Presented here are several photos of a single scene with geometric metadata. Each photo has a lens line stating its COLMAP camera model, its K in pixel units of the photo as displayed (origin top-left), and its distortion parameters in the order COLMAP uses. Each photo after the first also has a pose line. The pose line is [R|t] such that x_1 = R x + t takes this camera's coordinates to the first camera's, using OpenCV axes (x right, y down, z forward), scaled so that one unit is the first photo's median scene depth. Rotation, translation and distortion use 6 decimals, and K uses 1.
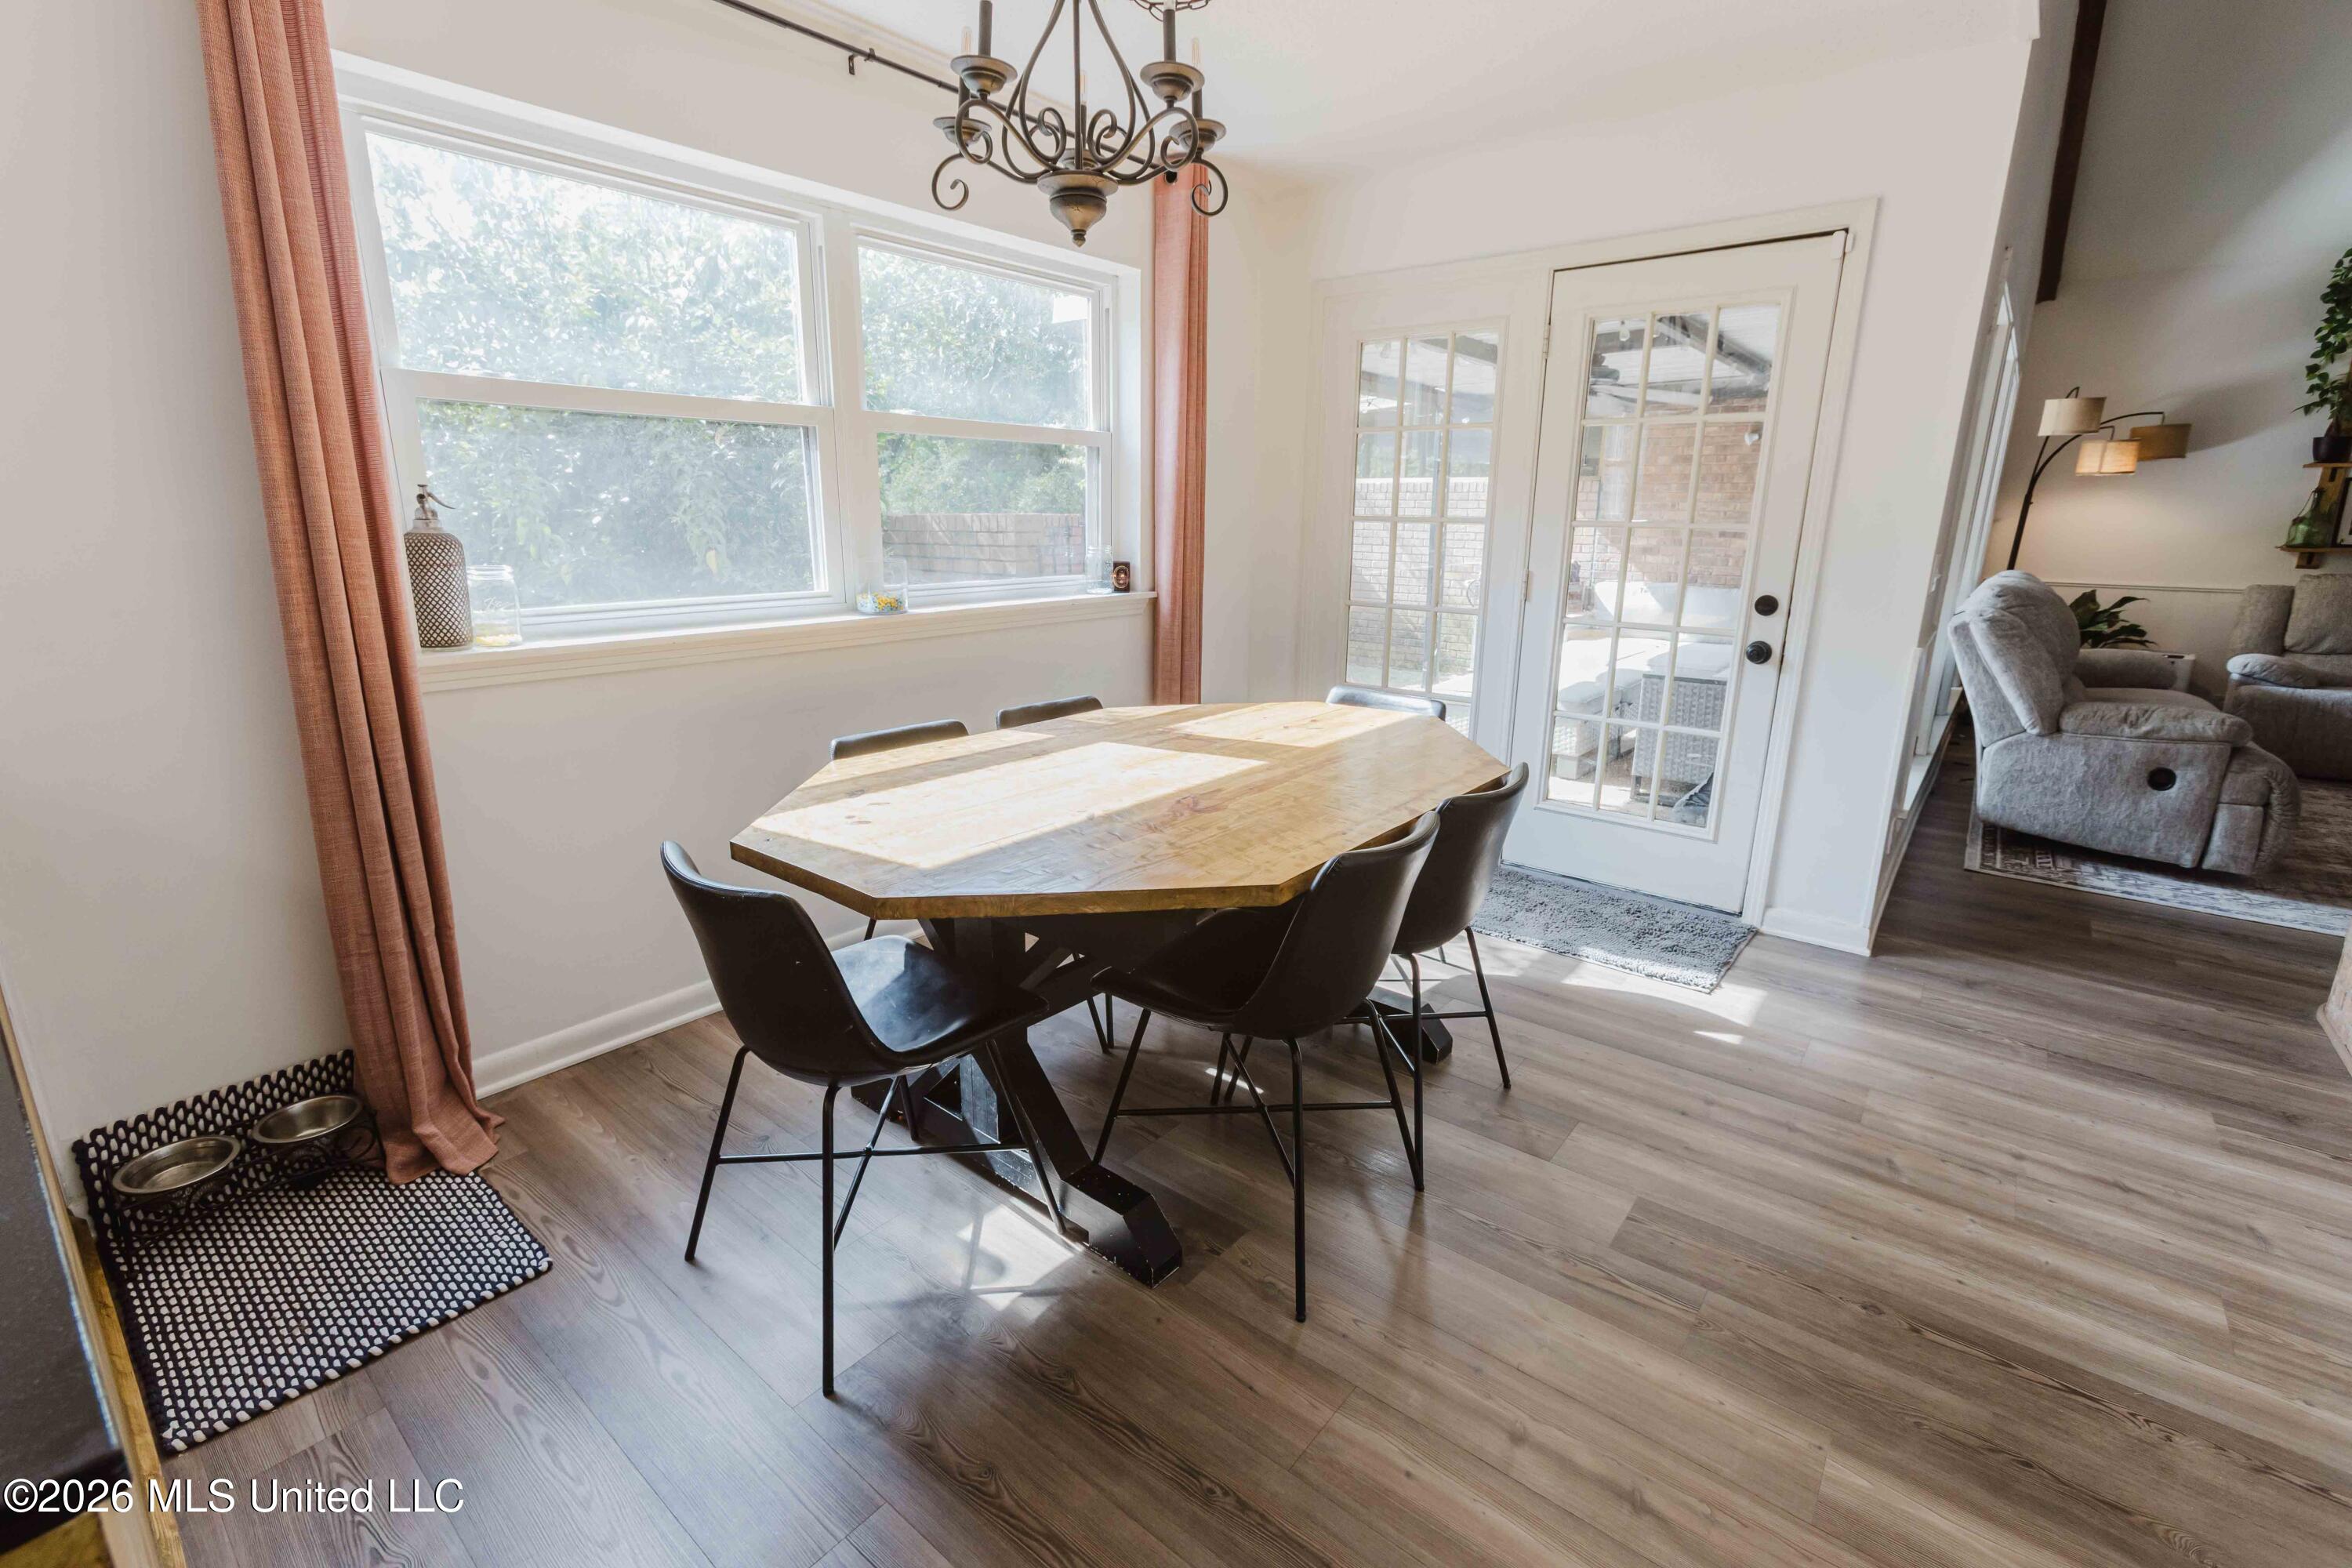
lens RADIAL K [[1034.0, 0, 1166.2], [0, 1034.0, 771.5], [0, 0, 1]] dist [-0.017862, 0.012045]
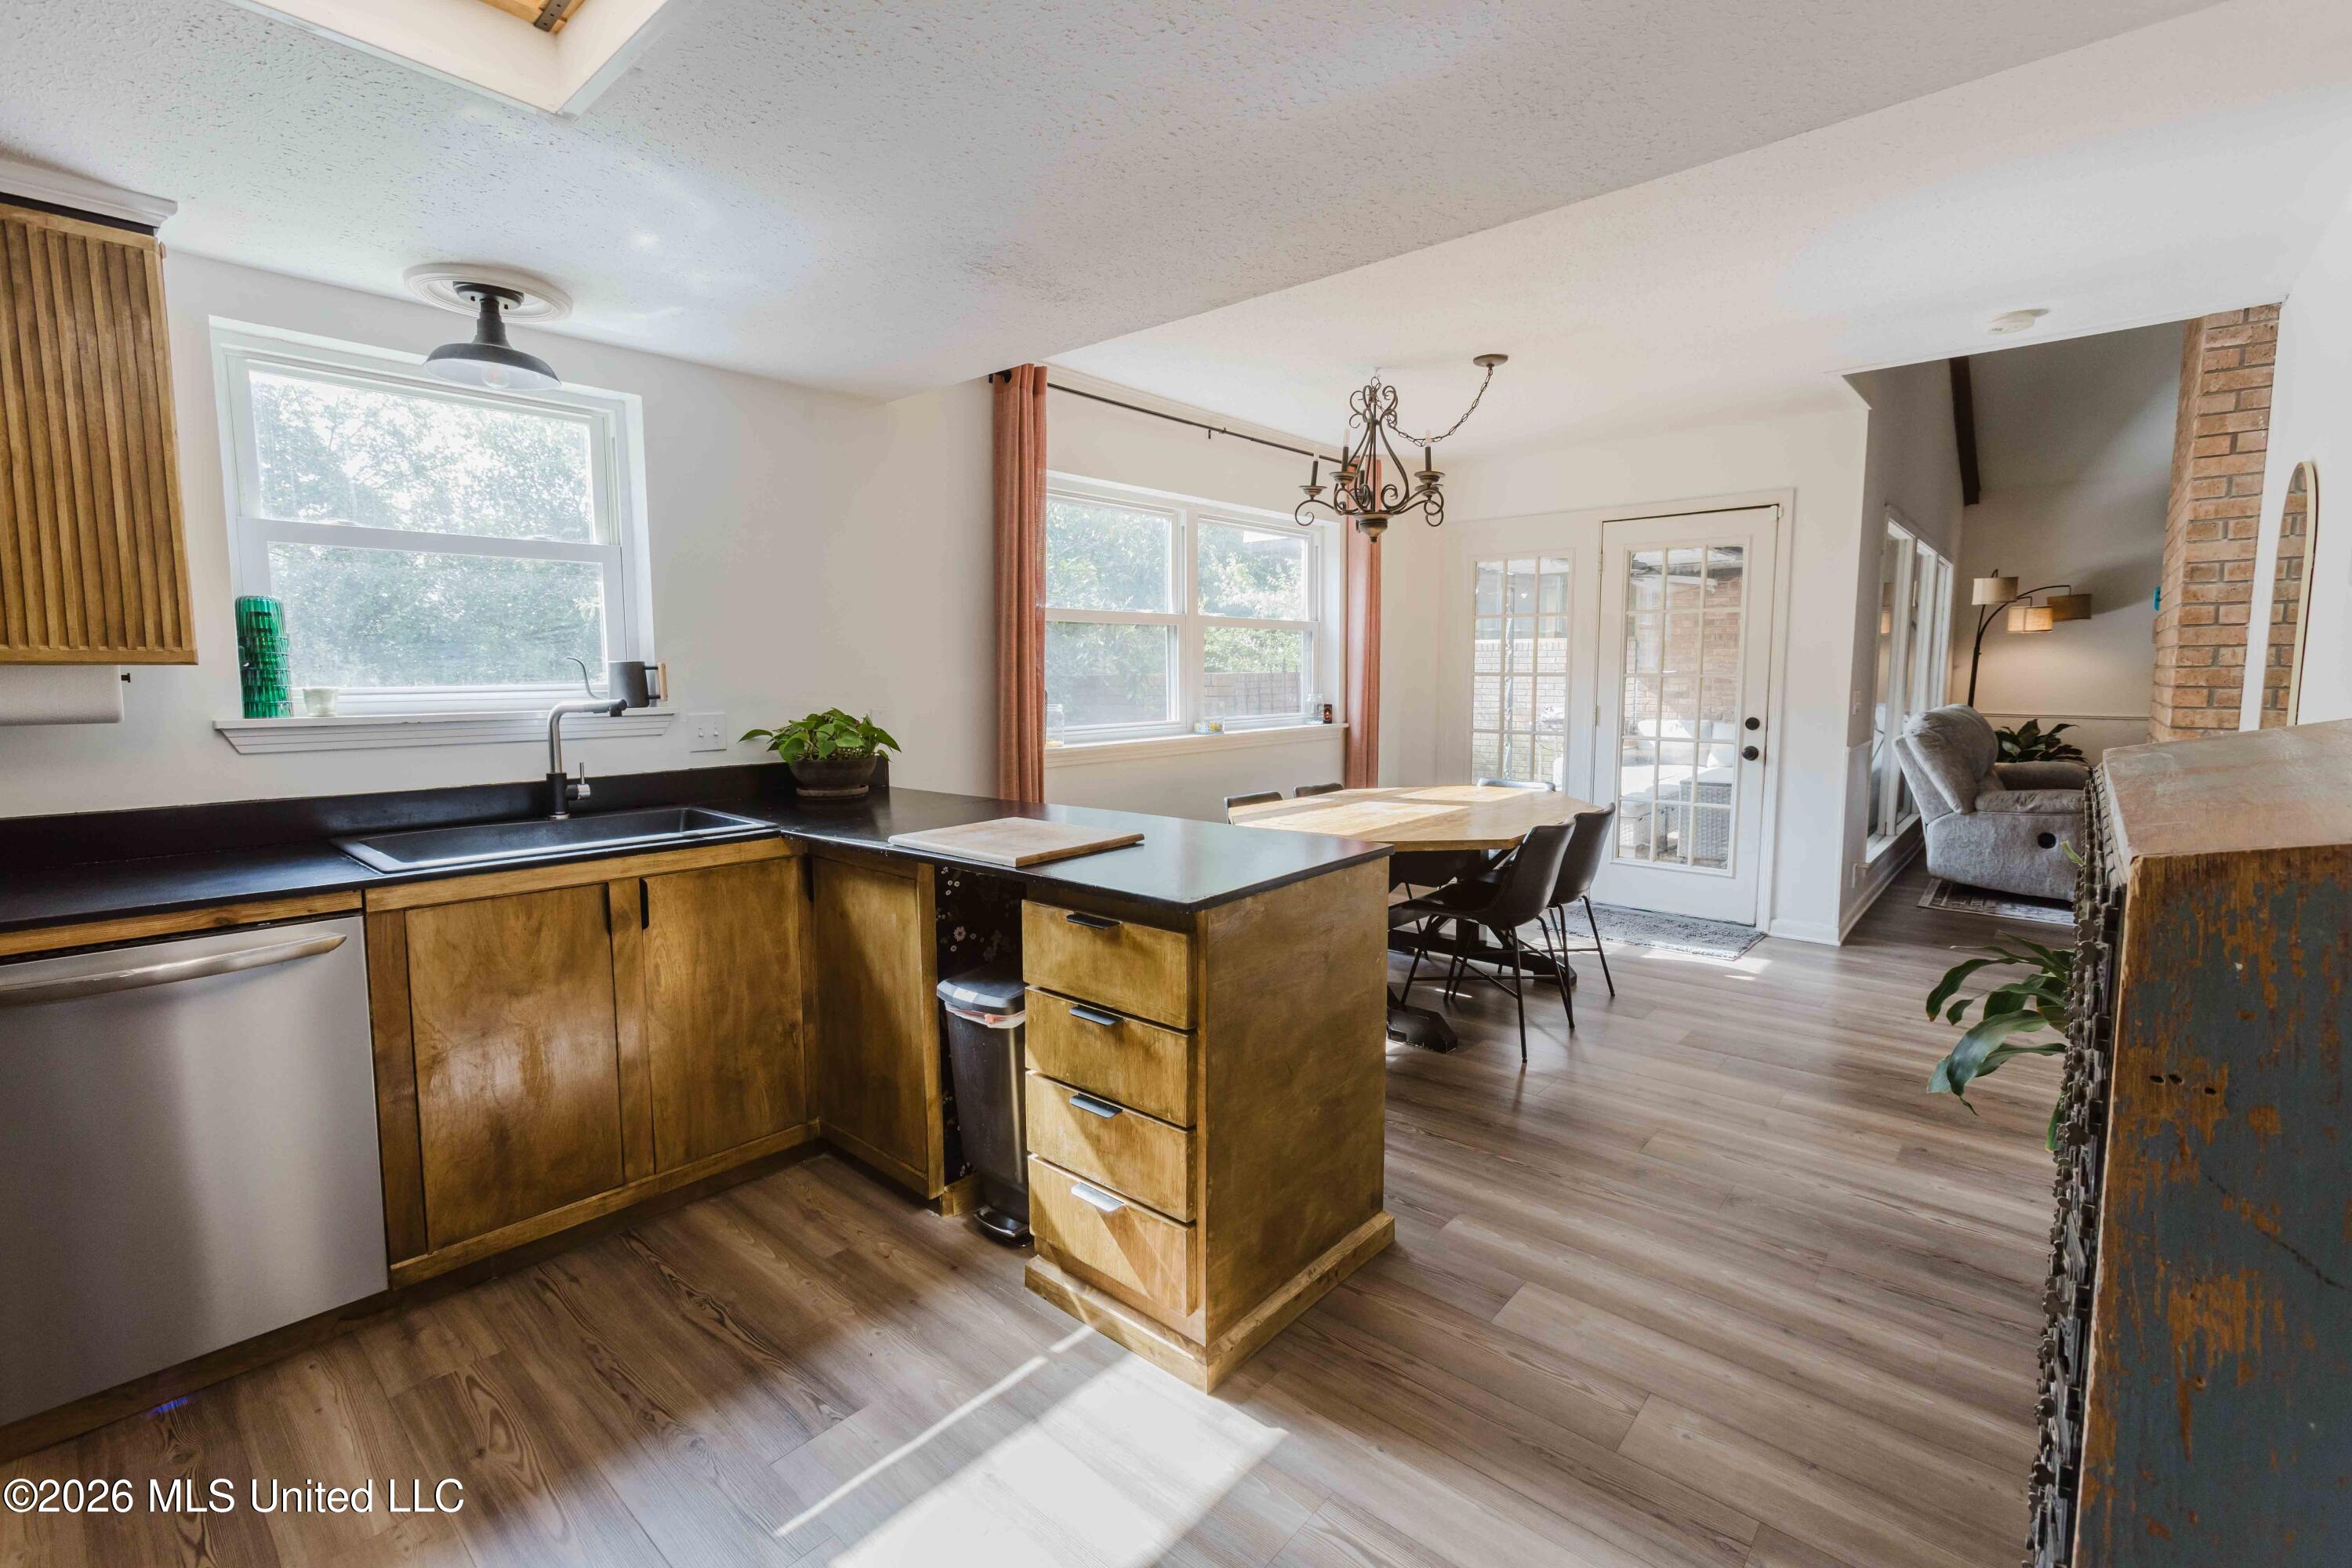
lens RADIAL K [[1034.0, 0, 1166.2], [0, 1034.0, 771.5], [0, 0, 1]] dist [-0.017862, 0.012045]
pose [[0.999245, -0.010699, -0.037363, -0.220806], [0.005072, 0.989038, -0.147572, 0.118908], [0.038532, 0.147271, 0.988345, -0.499259]]
